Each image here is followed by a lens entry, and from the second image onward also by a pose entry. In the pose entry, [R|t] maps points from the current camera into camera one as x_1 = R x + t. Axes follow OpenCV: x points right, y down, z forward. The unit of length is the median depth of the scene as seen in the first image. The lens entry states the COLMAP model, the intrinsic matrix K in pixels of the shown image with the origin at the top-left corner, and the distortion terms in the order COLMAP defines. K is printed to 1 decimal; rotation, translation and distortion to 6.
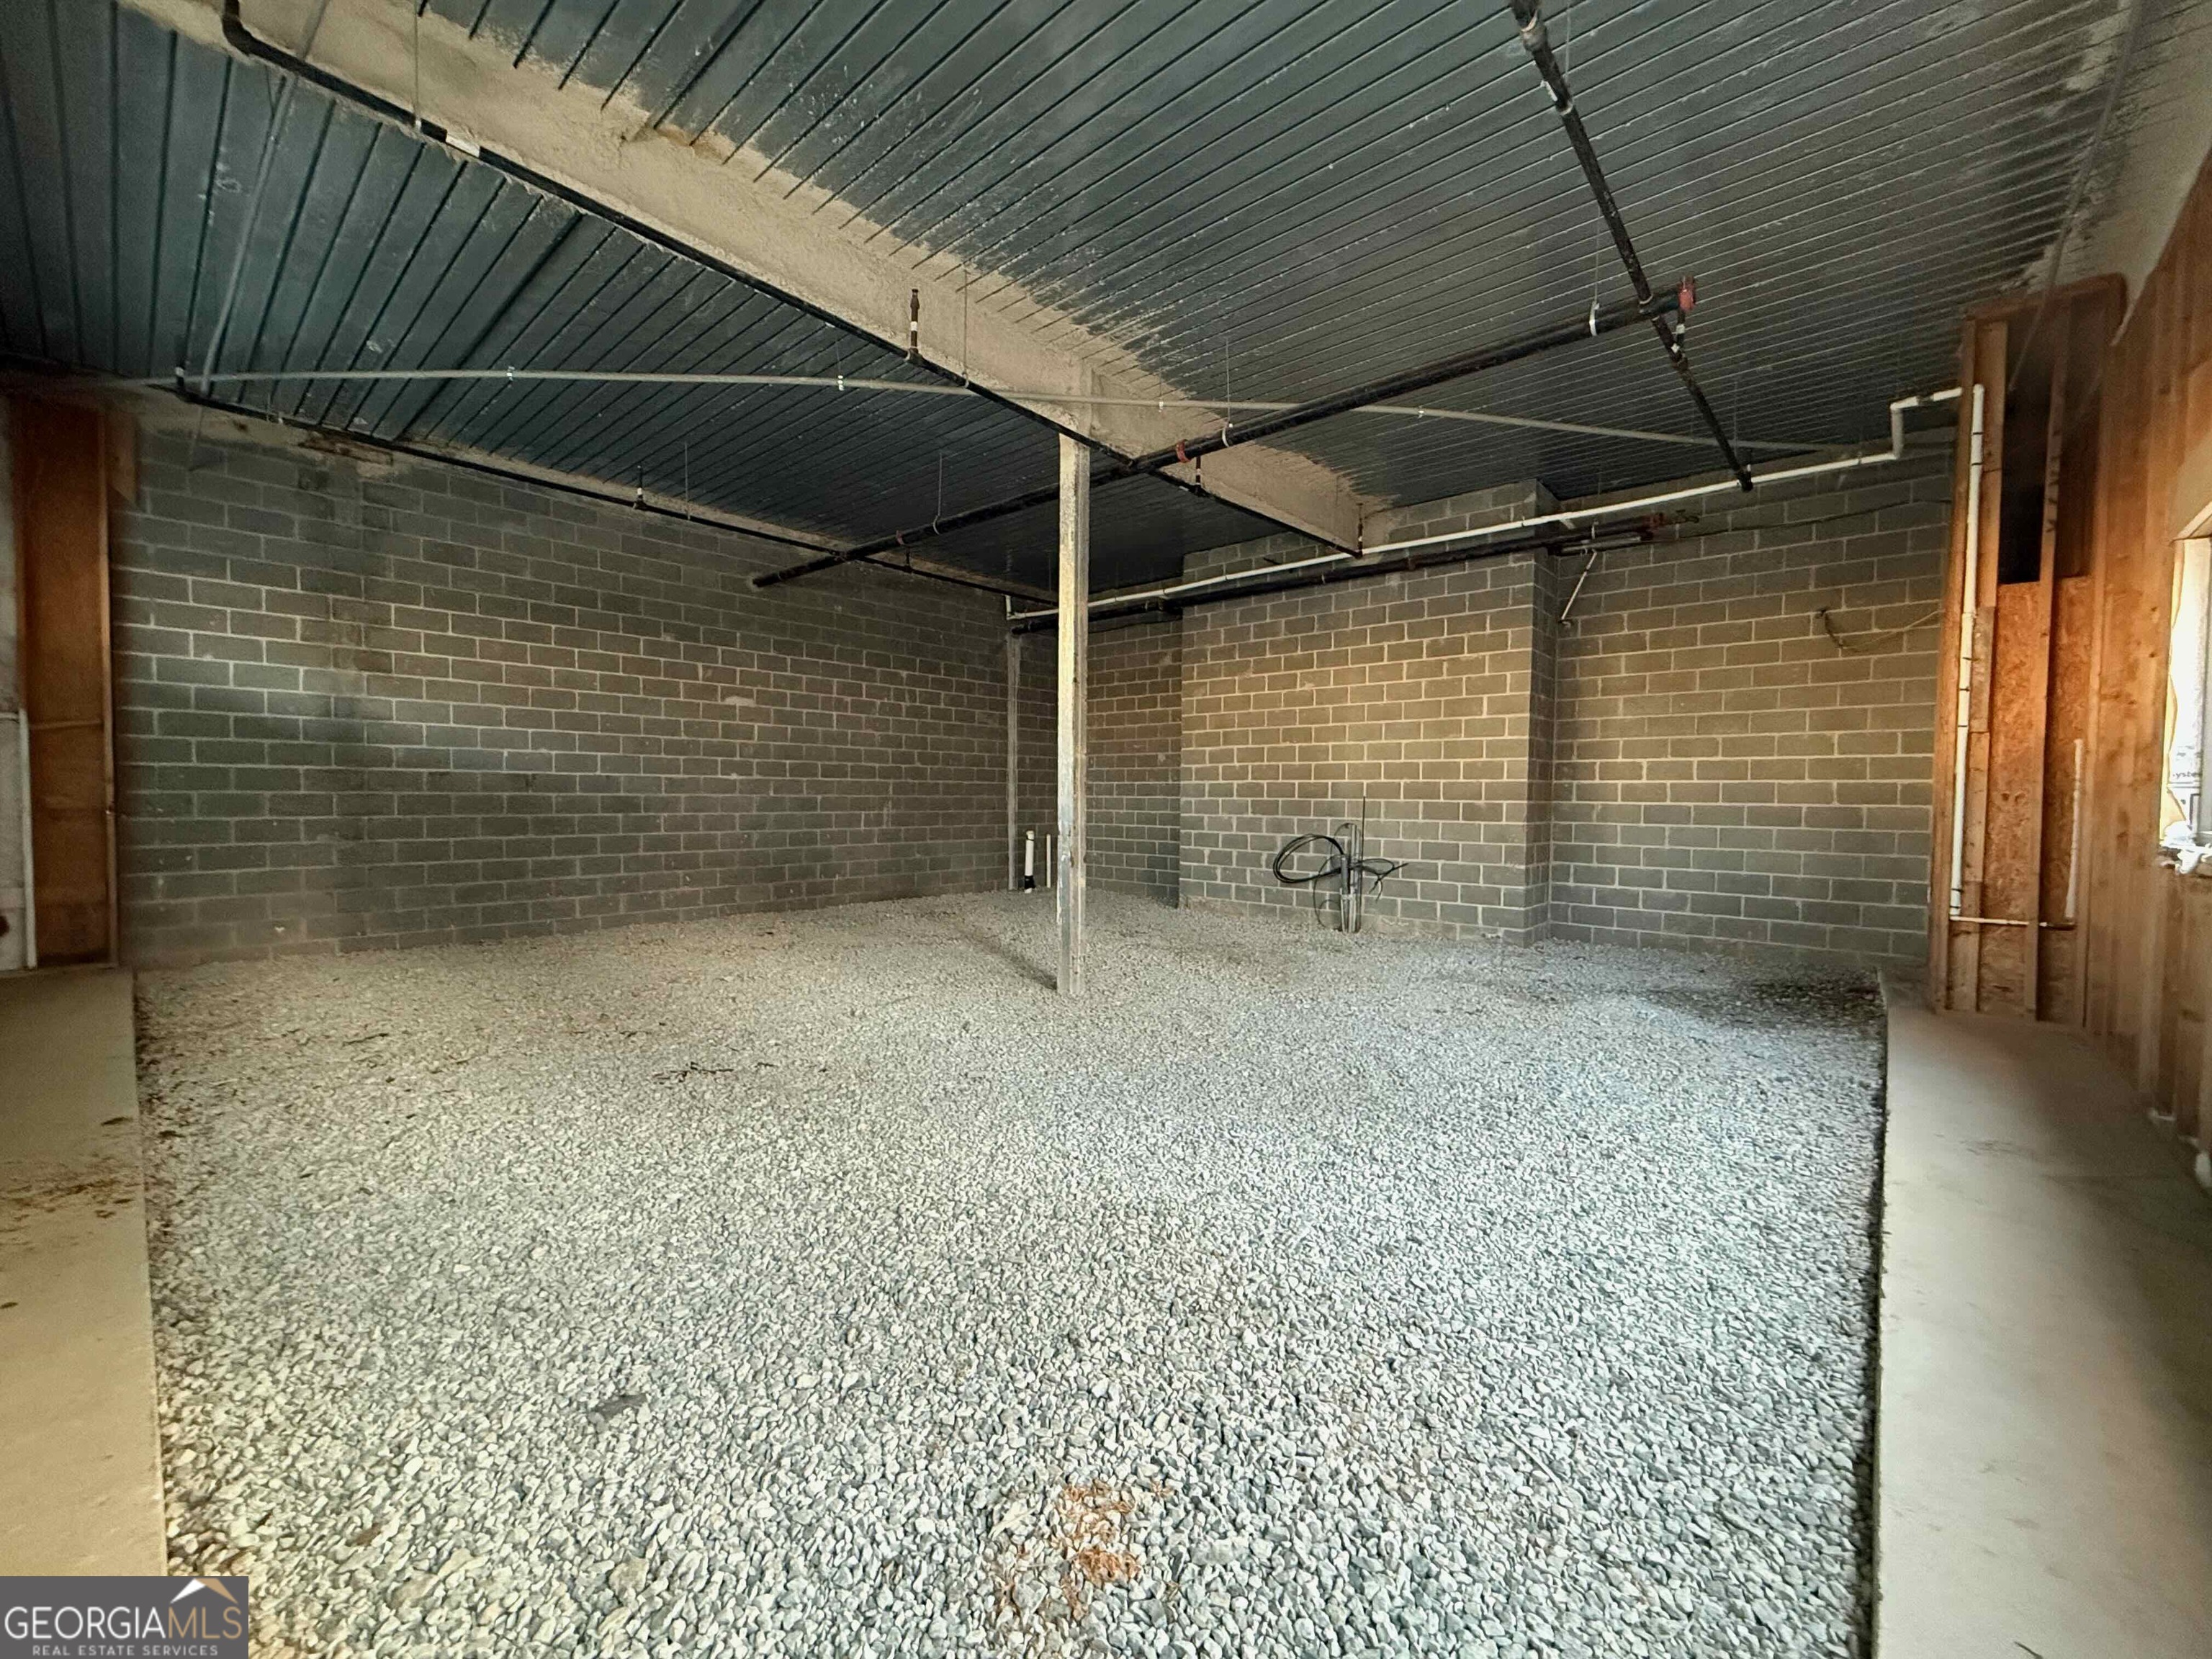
lens RADIAL K [[877.9, 0, 1110.1], [0, 877.9, 829.6], [0, 0, 1]] dist [0.003658, -0.001876]
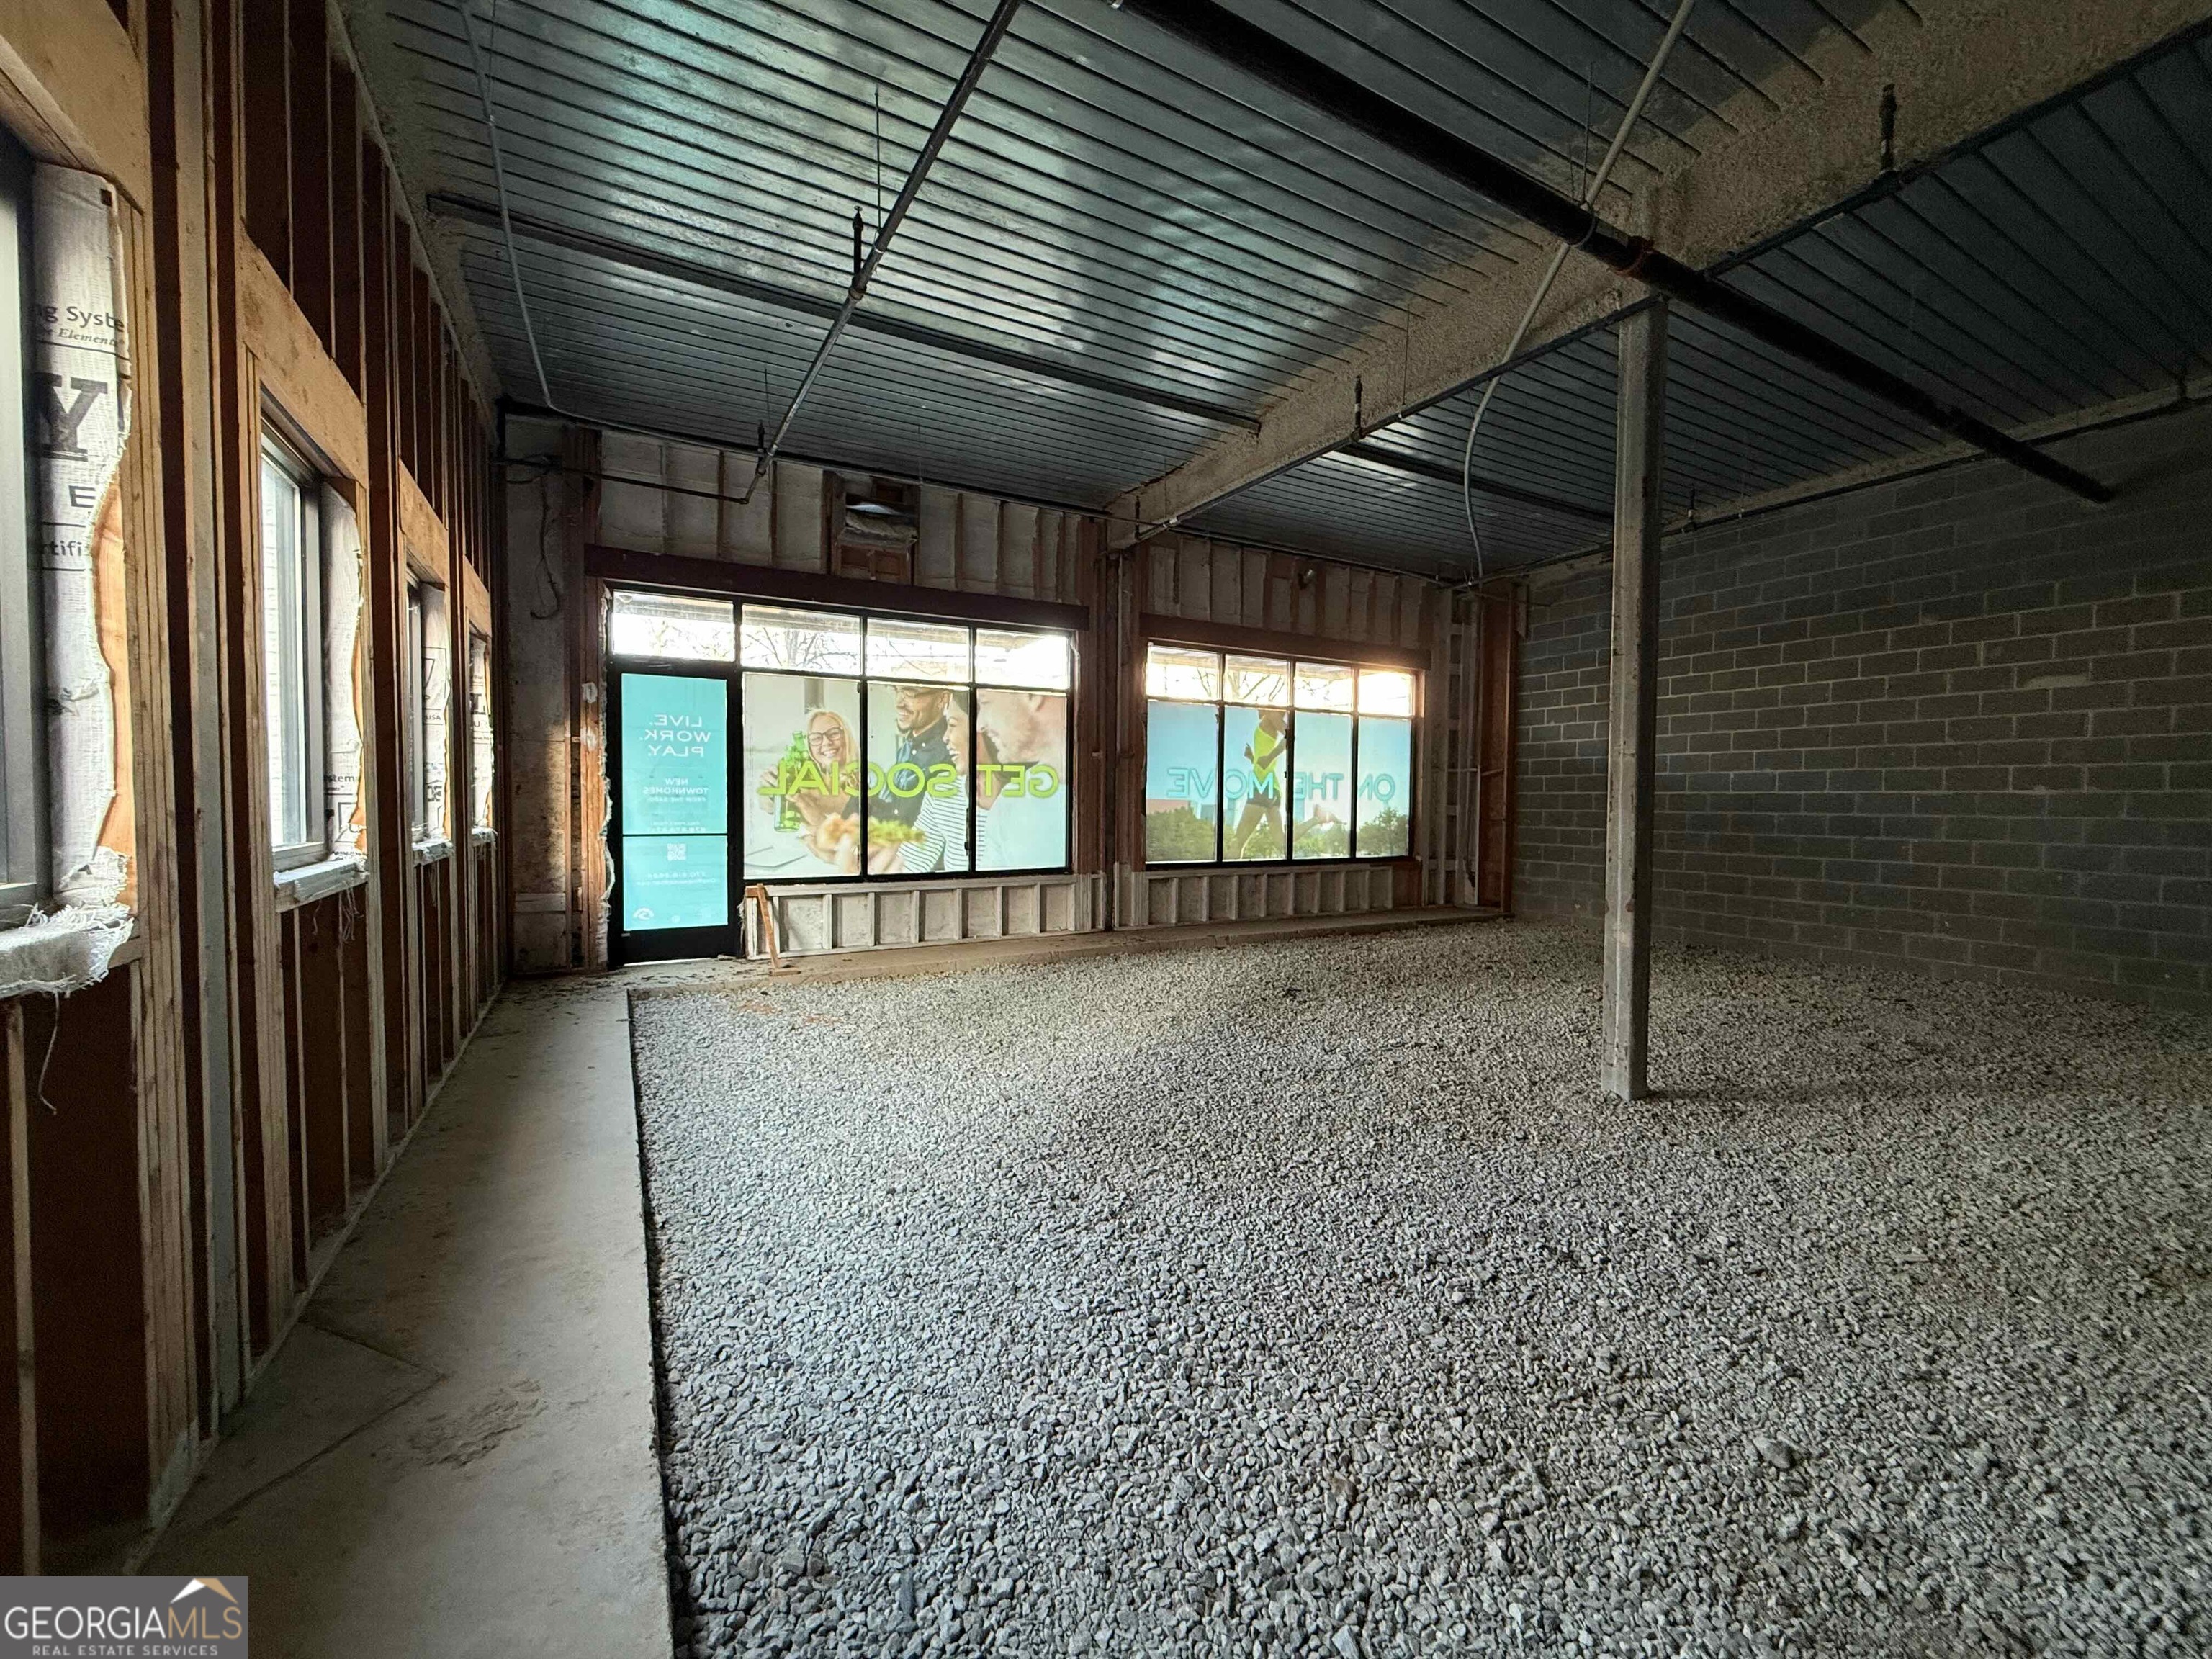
lens RADIAL K [[877.9, 0, 1099.4], [0, 877.9, 825.6], [0, 0, 1]] dist [0.003658, -0.001876]
pose [[-0.327376, 0.013629, -0.944796, 0.541690], [-0.048666, 0.998326, 0.031264, -0.020176], [0.943640, 0.056214, -0.326165, 0.587317]]
